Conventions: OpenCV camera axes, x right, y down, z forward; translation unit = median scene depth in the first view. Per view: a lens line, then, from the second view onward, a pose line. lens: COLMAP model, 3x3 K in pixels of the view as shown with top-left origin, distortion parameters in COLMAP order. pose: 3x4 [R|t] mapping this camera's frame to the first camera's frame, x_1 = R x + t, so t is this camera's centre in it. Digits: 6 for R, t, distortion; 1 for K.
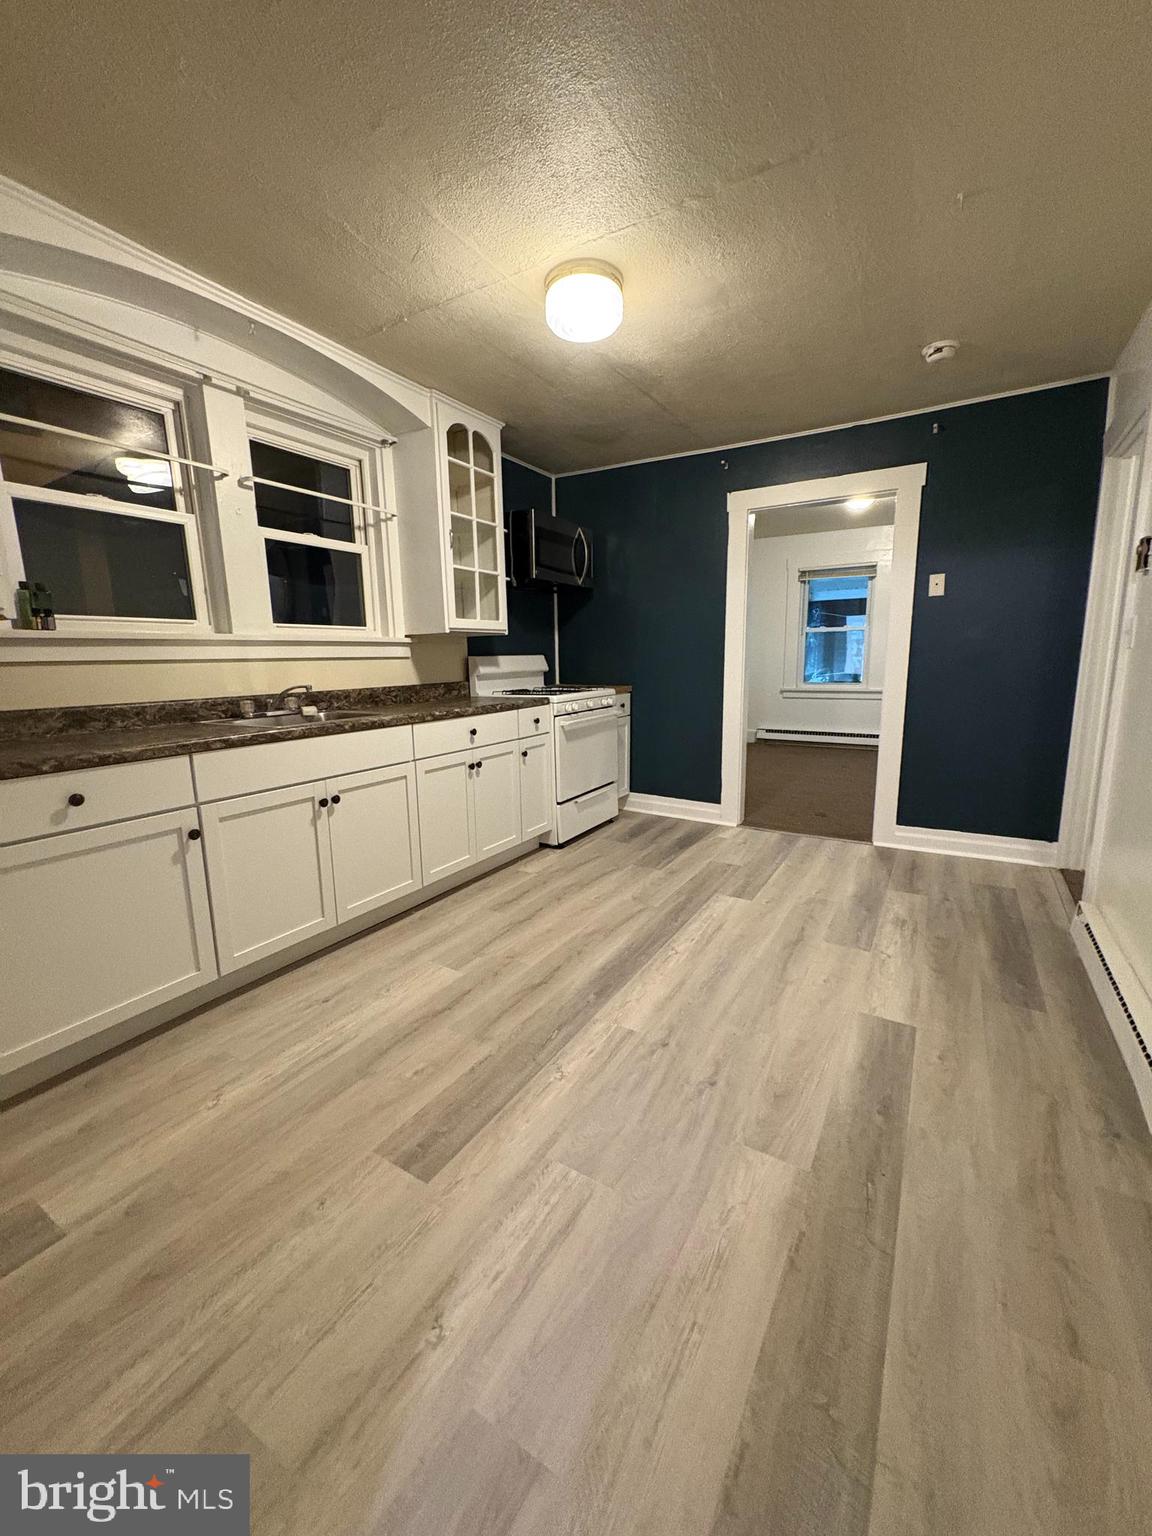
lens RADIAL K [[611.4, 0, 573.5], [0, 611.4, 769.9], [0, 0, 1]] dist [0.000332, -0.000033]
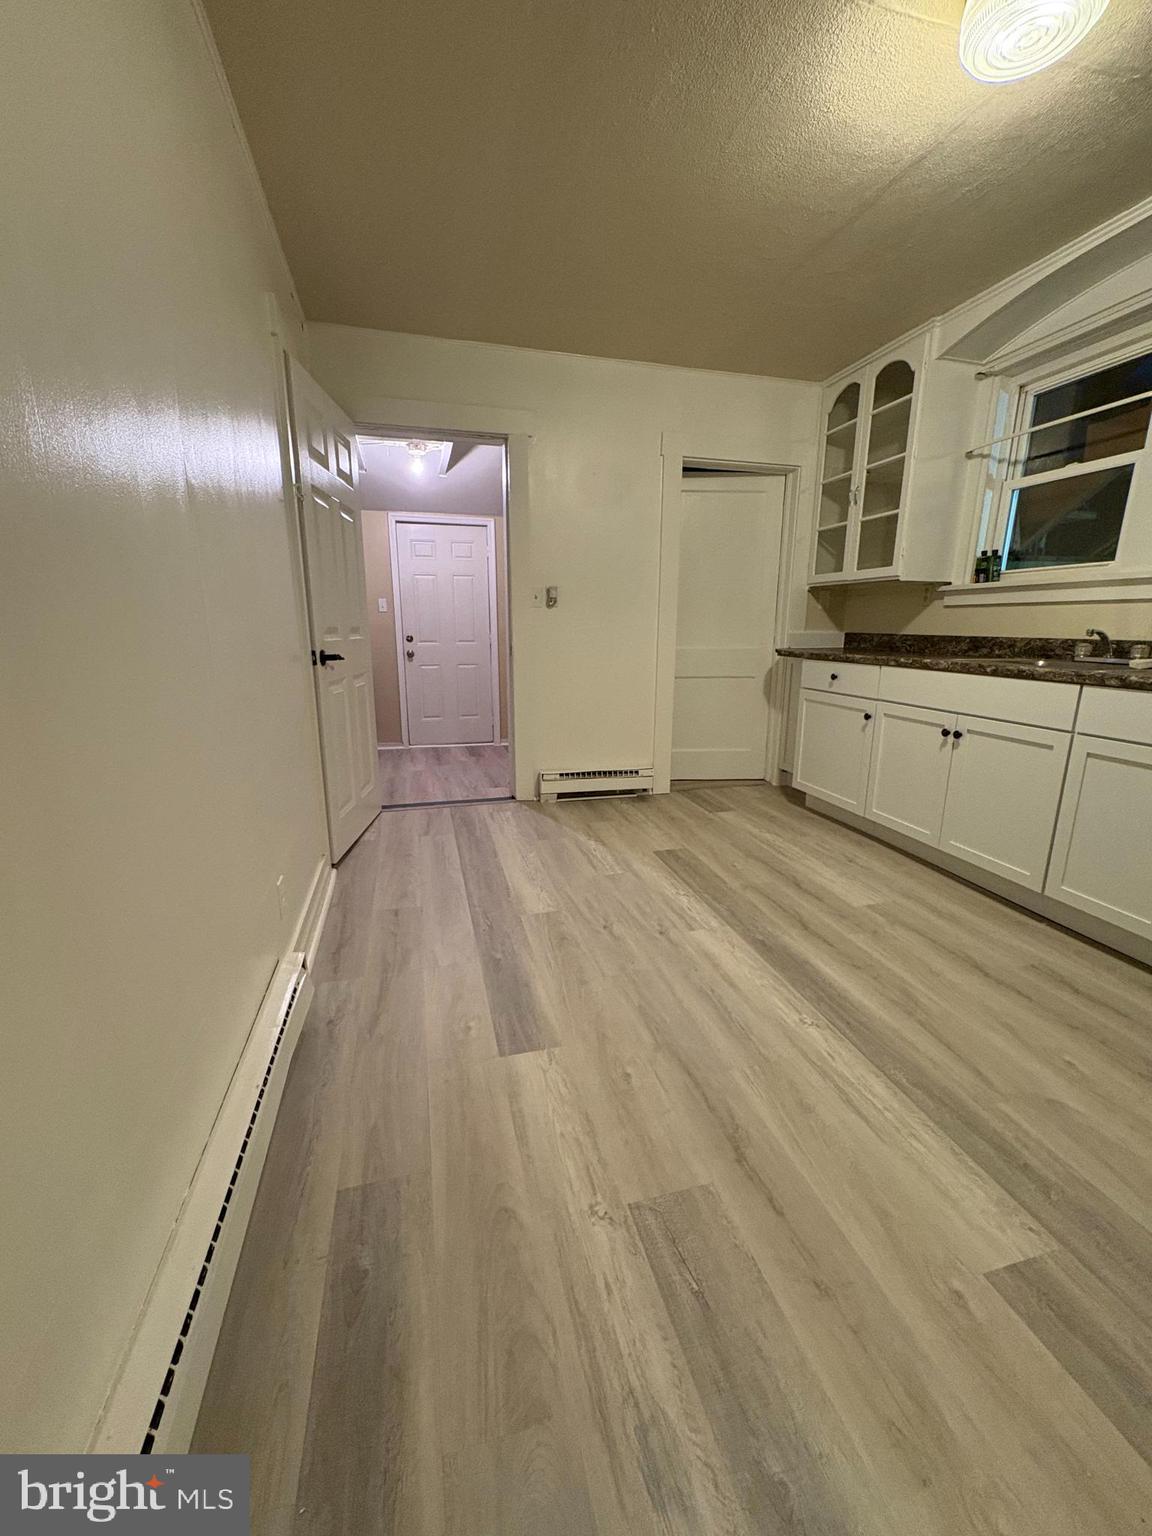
lens RADIAL K [[611.4, 0, 579.1], [0, 611.4, 766.7], [0, 0, 1]] dist [0.000332, -0.000033]
pose [[-0.690105, 0.180582, -0.700818, 0.917804], [-0.122938, 0.925043, 0.359419, -0.226098], [0.713191, 0.334194, -0.616176, 1.344024]]
